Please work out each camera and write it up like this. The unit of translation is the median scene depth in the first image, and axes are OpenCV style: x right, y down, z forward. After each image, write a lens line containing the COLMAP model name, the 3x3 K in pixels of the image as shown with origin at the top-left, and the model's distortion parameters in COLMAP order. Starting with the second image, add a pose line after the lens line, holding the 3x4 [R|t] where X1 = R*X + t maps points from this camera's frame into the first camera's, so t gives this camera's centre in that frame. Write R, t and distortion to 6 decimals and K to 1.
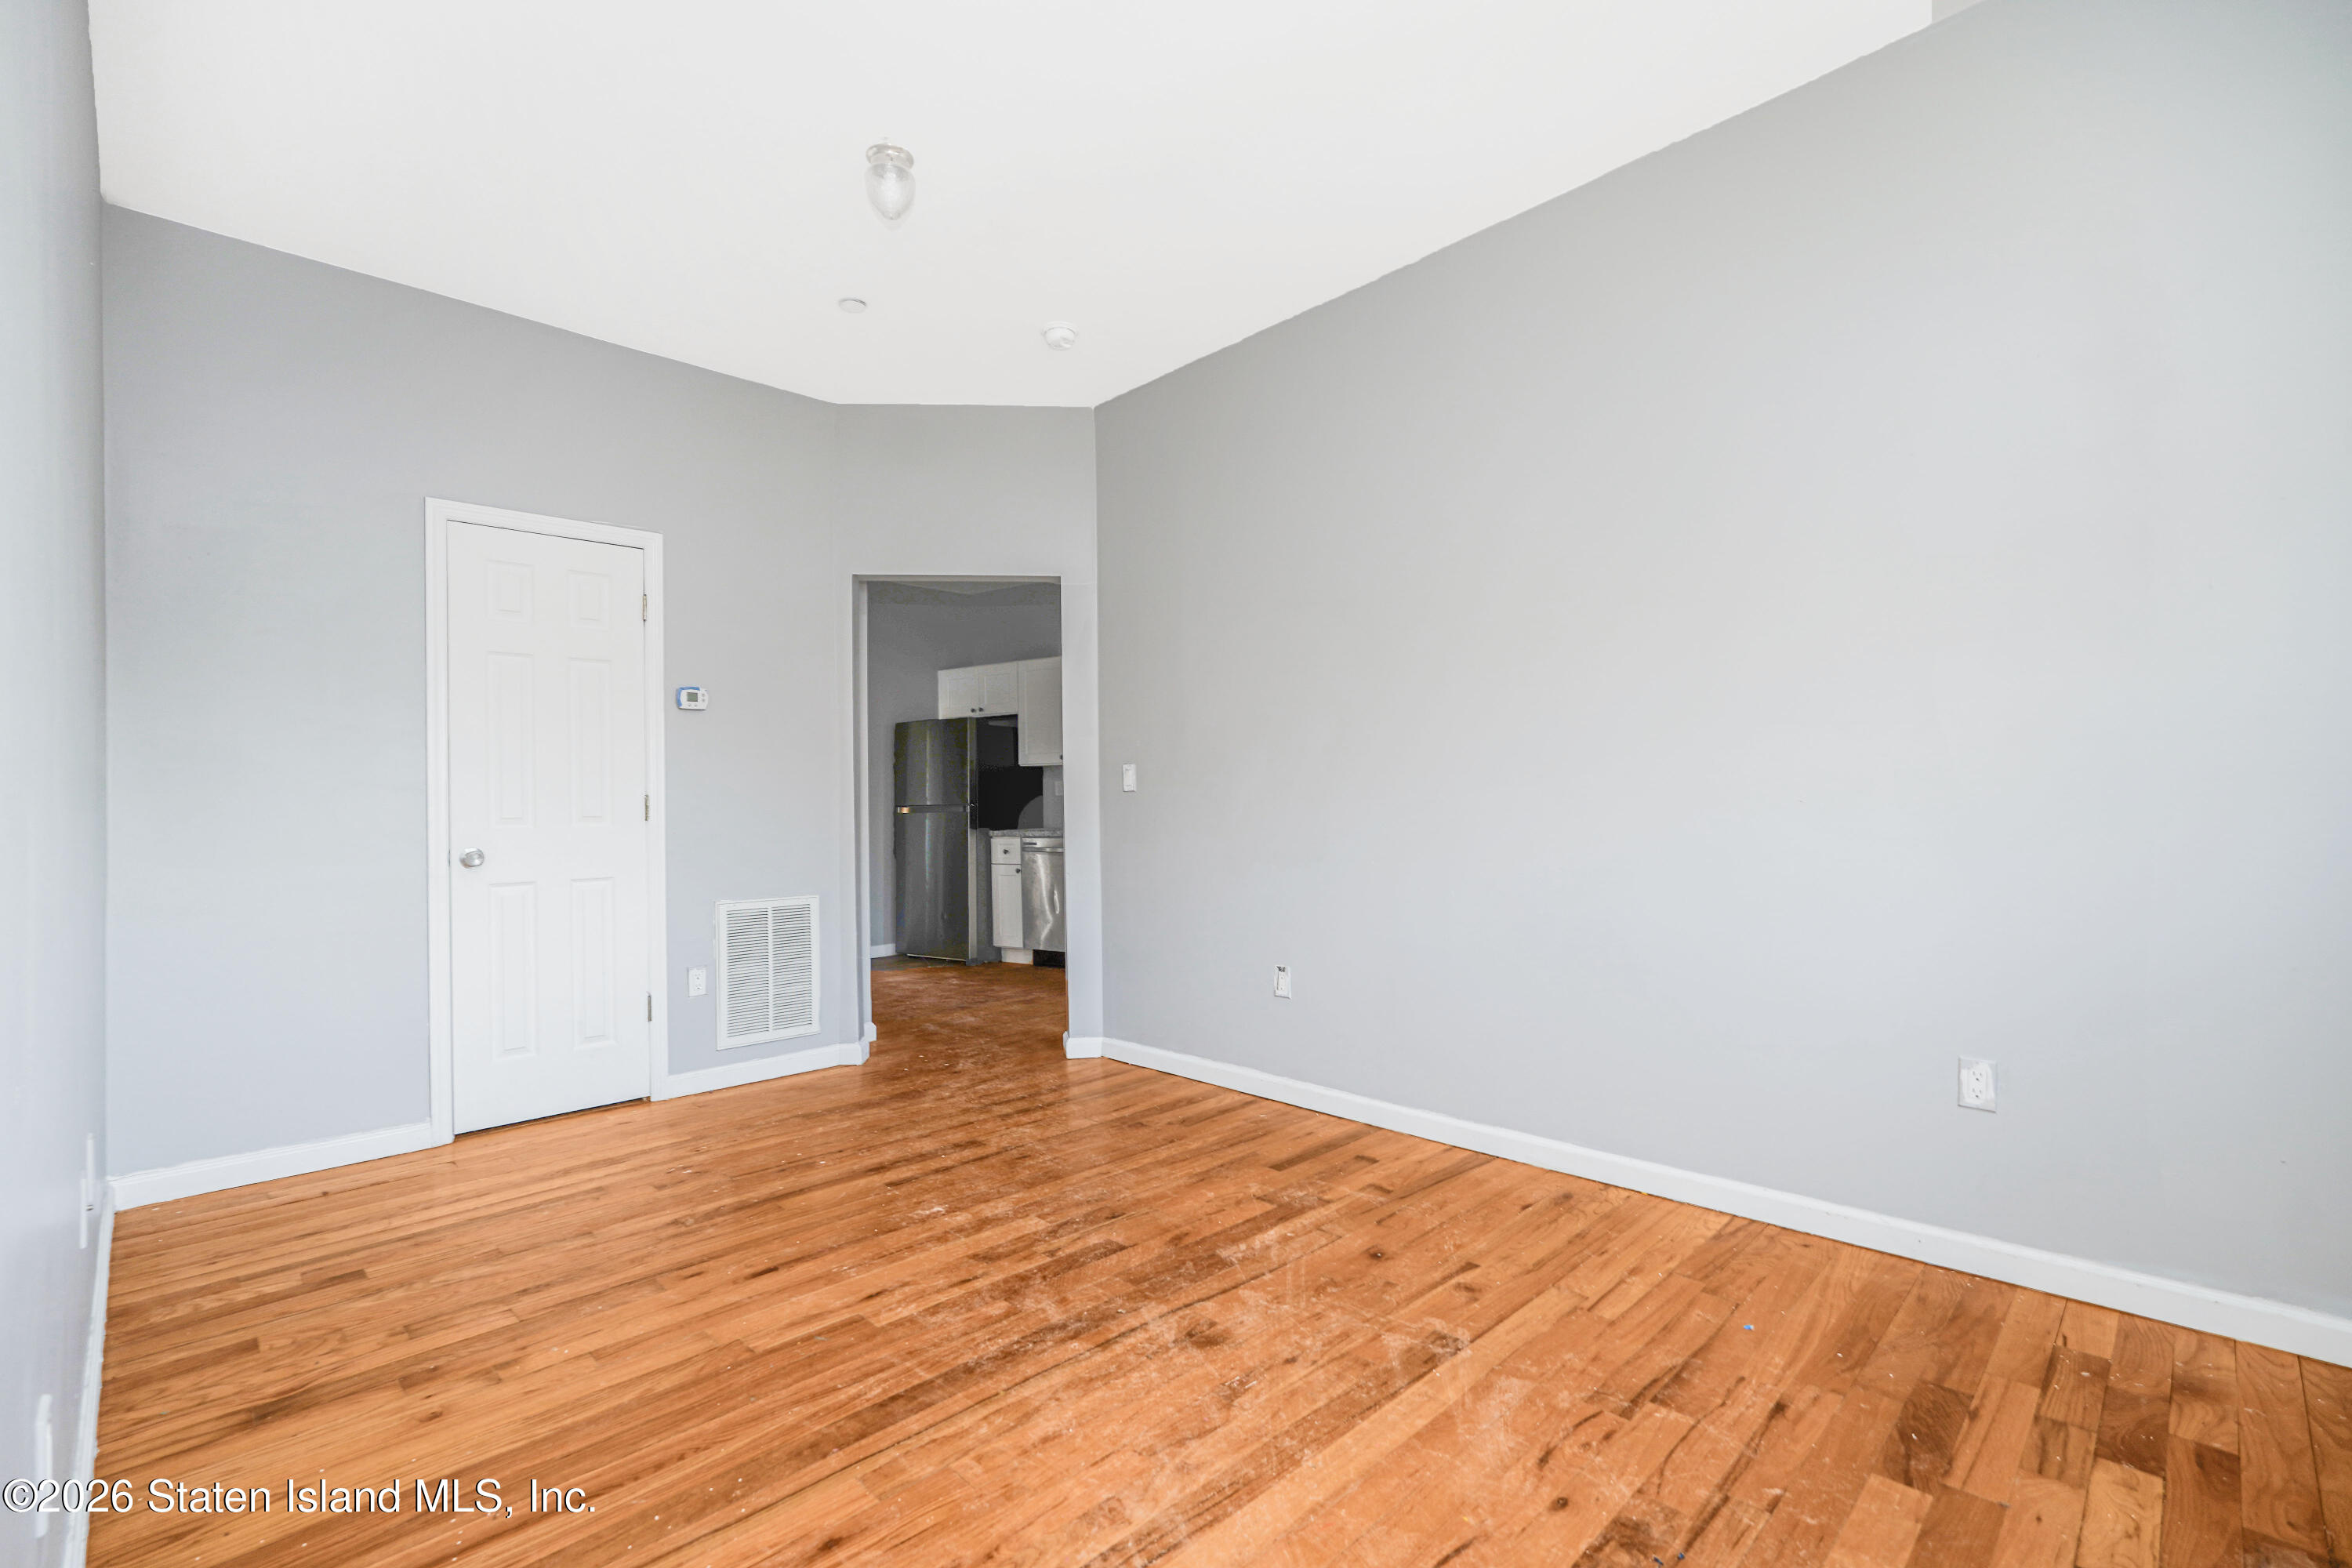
lens RADIAL K [[1024.3, 0, 1183.8], [0, 1024.3, 799.7], [0, 0, 1]] dist [0.000115, 0.000339]
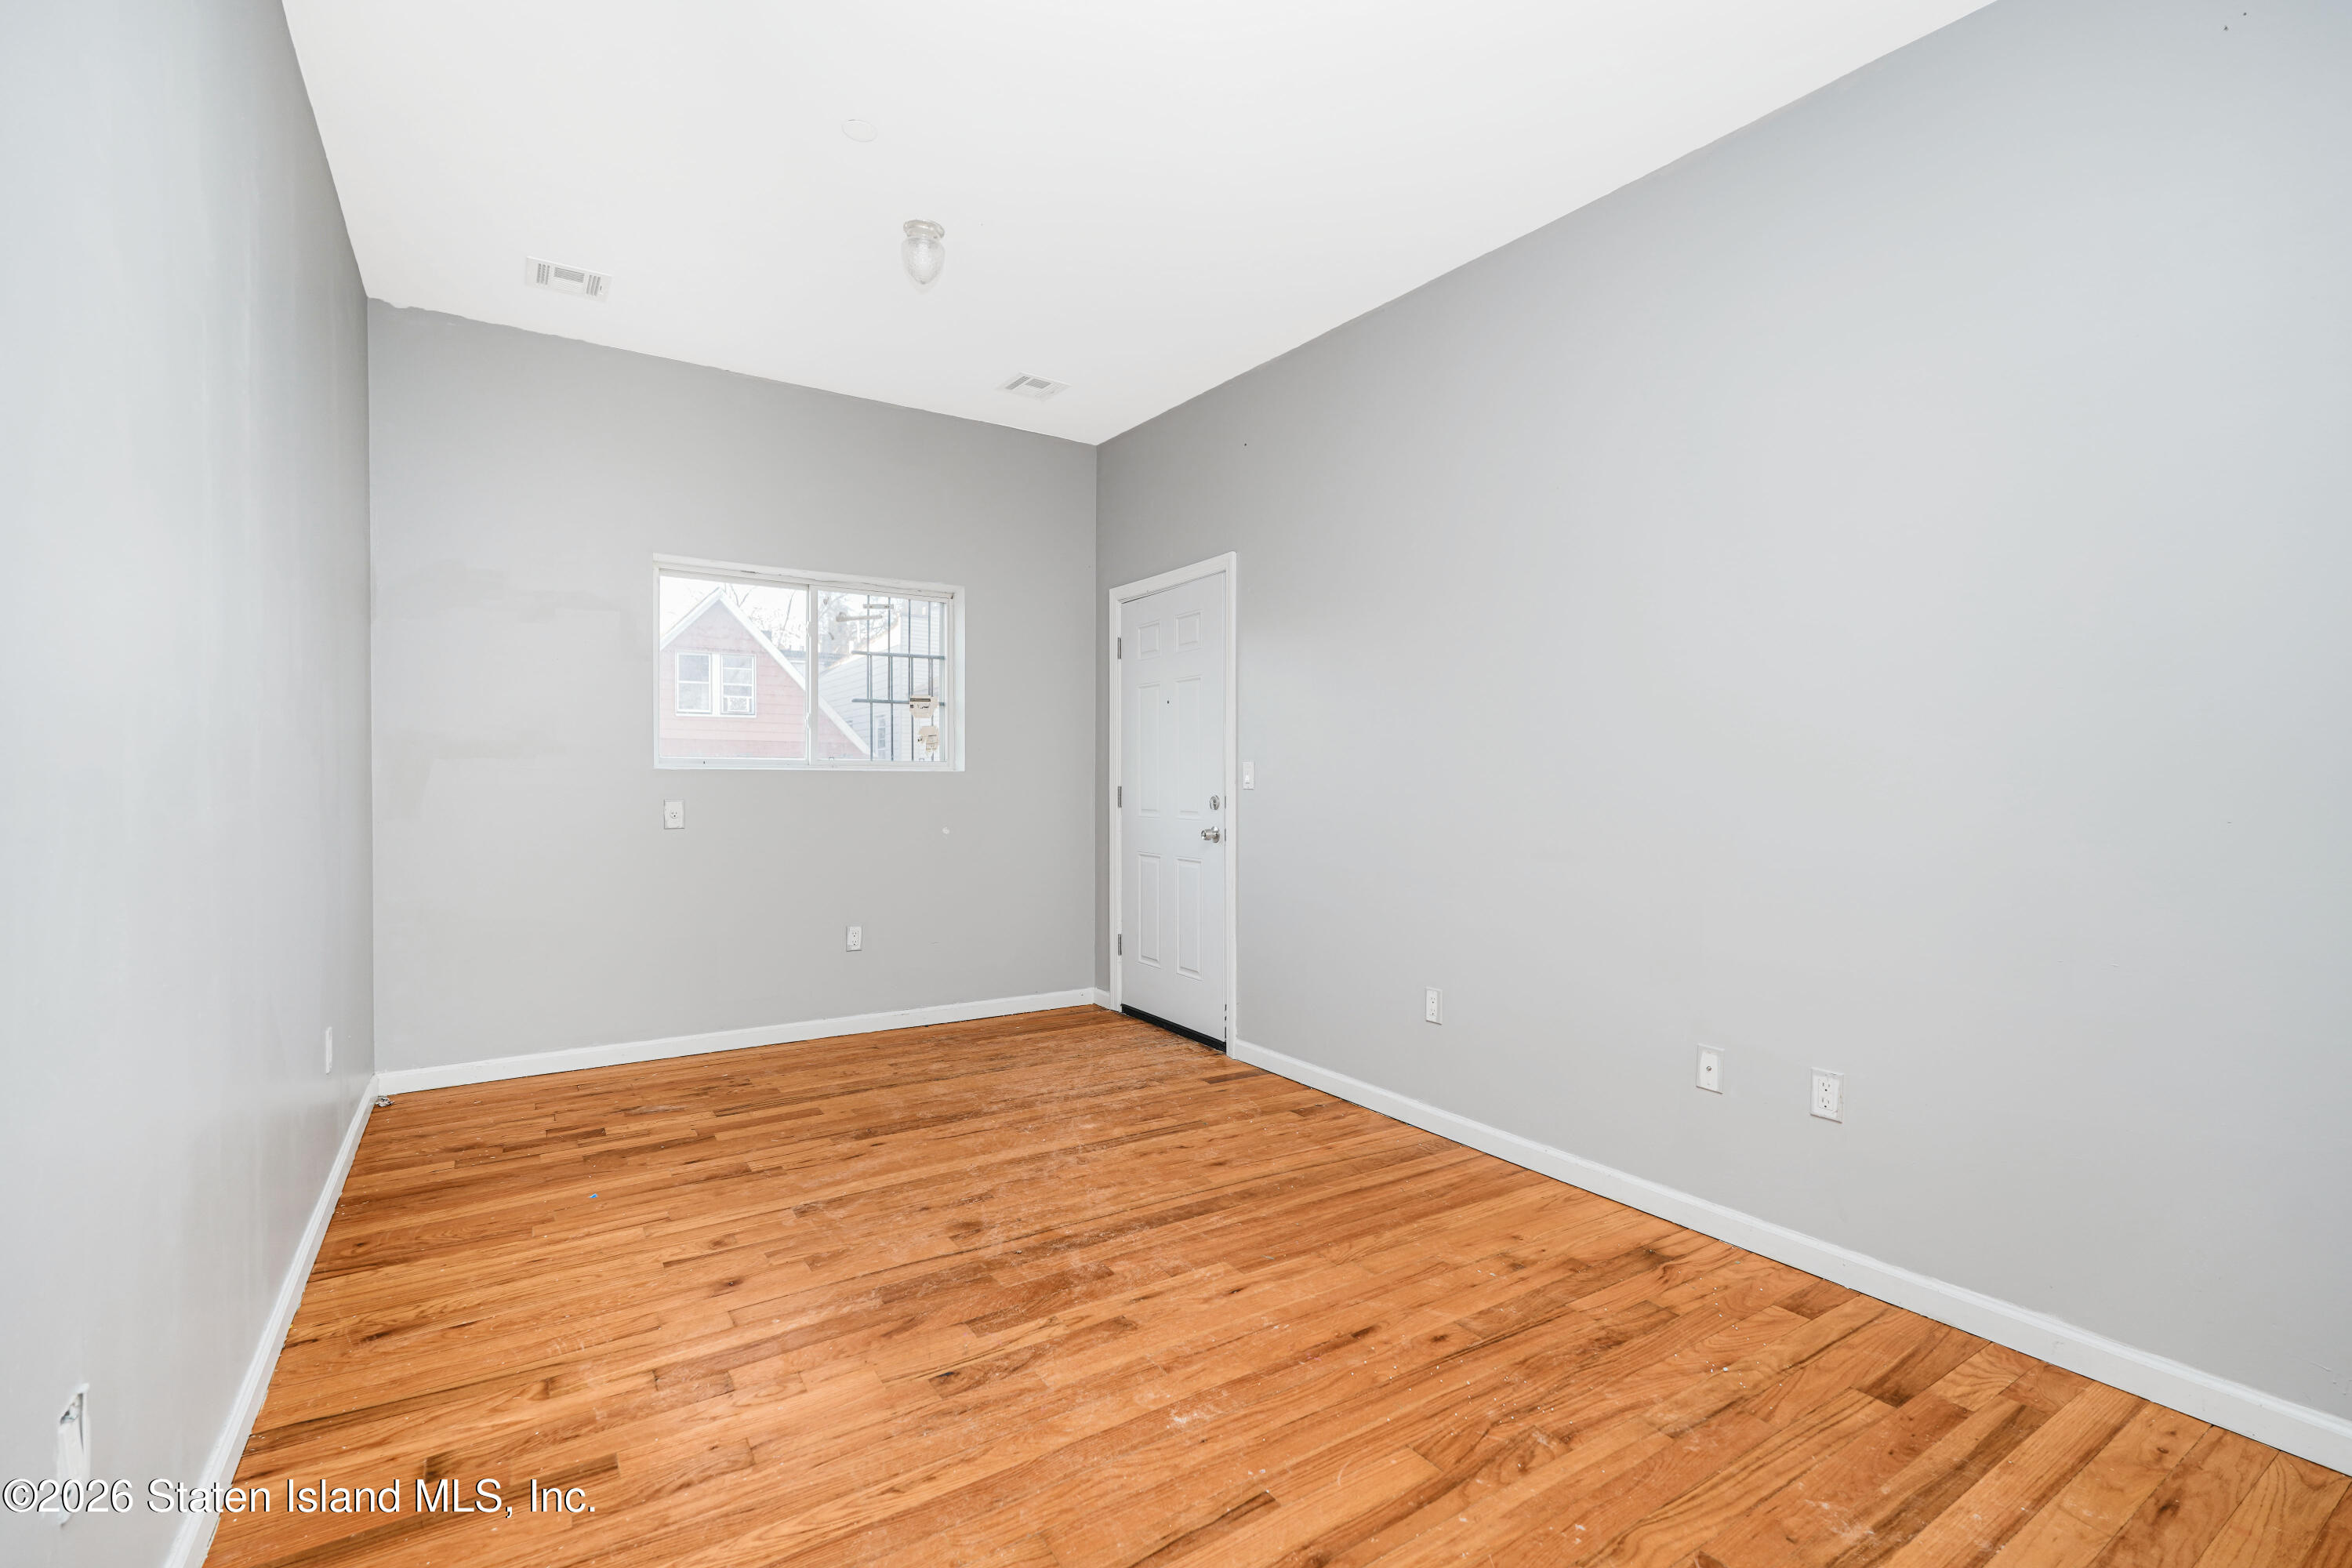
lens RADIAL K [[1024.3, 0, 1183.8], [0, 1024.3, 799.7], [0, 0, 1]] dist [0.000115, 0.000339]
pose [[-0.979343, 0.007089, 0.202081, -0.493673], [0.009808, 0.999874, 0.012458, -0.023638], [-0.201967, 0.014182, -0.979290, 2.141718]]
